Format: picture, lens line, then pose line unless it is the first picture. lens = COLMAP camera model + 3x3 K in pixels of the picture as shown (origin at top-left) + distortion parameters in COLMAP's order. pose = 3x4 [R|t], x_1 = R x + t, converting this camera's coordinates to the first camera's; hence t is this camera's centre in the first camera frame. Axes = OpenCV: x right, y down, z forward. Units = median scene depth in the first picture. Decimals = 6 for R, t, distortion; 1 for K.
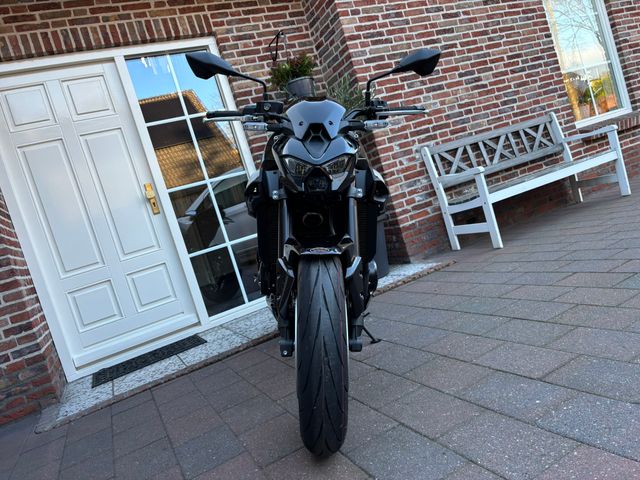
lens RADIAL K [[490.6, 0, 322.1], [0, 490.6, 236.1], [0, 0, 1]] dist [0.036249, -0.055105]
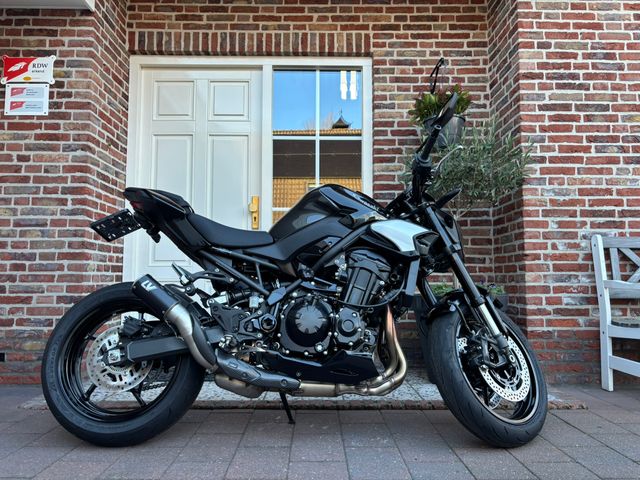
lens RADIAL K [[490.6, 0, 313.0], [0, 490.6, 238.8], [0, 0, 1]] dist [0.036249, -0.055105]
pose [[0.865160, 0.259091, -0.429384, 0.161550], [-0.291305, 0.956581, -0.009745, -0.047604], [0.408216, 0.133513, 0.903069, 0.184214]]
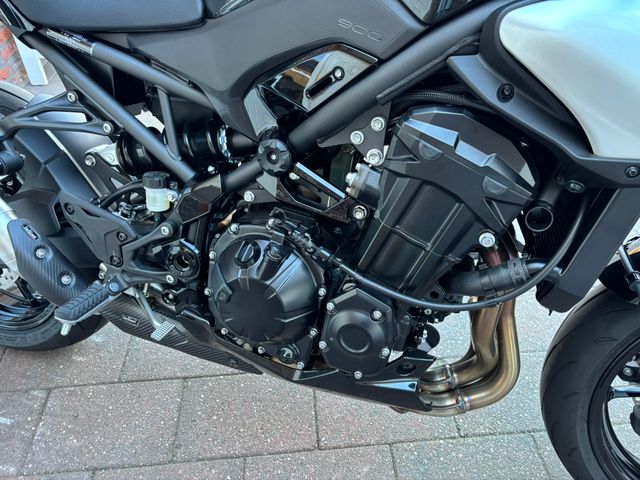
lens RADIAL K [[490.6, 0, 318.7], [0, 490.6, 238.4], [0, 0, 1]] dist [0.036249, -0.055105]
pose [[0.698592, 0.636495, -0.326870, 0.039052], [-0.243316, 0.640926, 0.728019, -0.125857], [0.672880, -0.429055, 0.602615, 0.527301]]
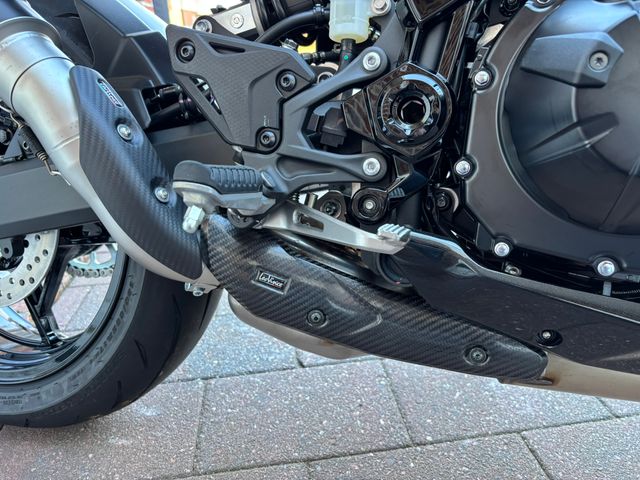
lens RADIAL K [[490.6, 0, 319.4], [0, 490.6, 239.4], [0, 0, 1]] dist [0.036249, -0.055105]
pose [[0.737953, 0.467554, -0.486640, -0.010624], [-0.216755, 0.847114, 0.485196, 0.015789], [0.639095, -0.252571, 0.726475, 0.513499]]
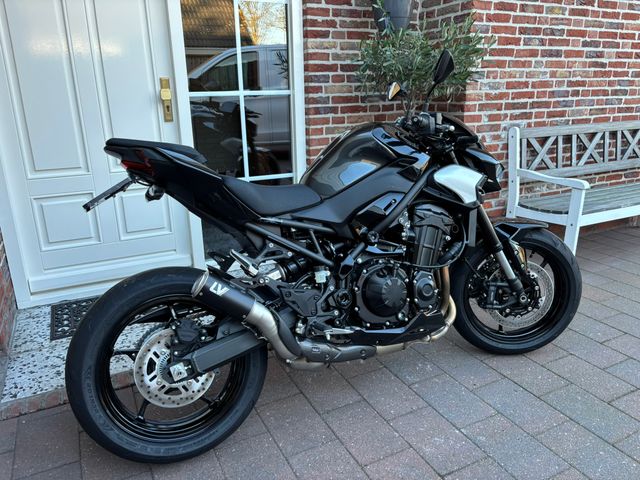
lens RADIAL K [[490.6, 0, 321.0], [0, 490.6, 240.1], [0, 0, 1]] dist [0.036249, -0.055105]
pose [[0.960624, 0.253948, 0.112752, -0.140588], [-0.273489, 0.935822, 0.222353, -0.101388], [-0.049050, -0.244434, 0.968425, 0.198608]]
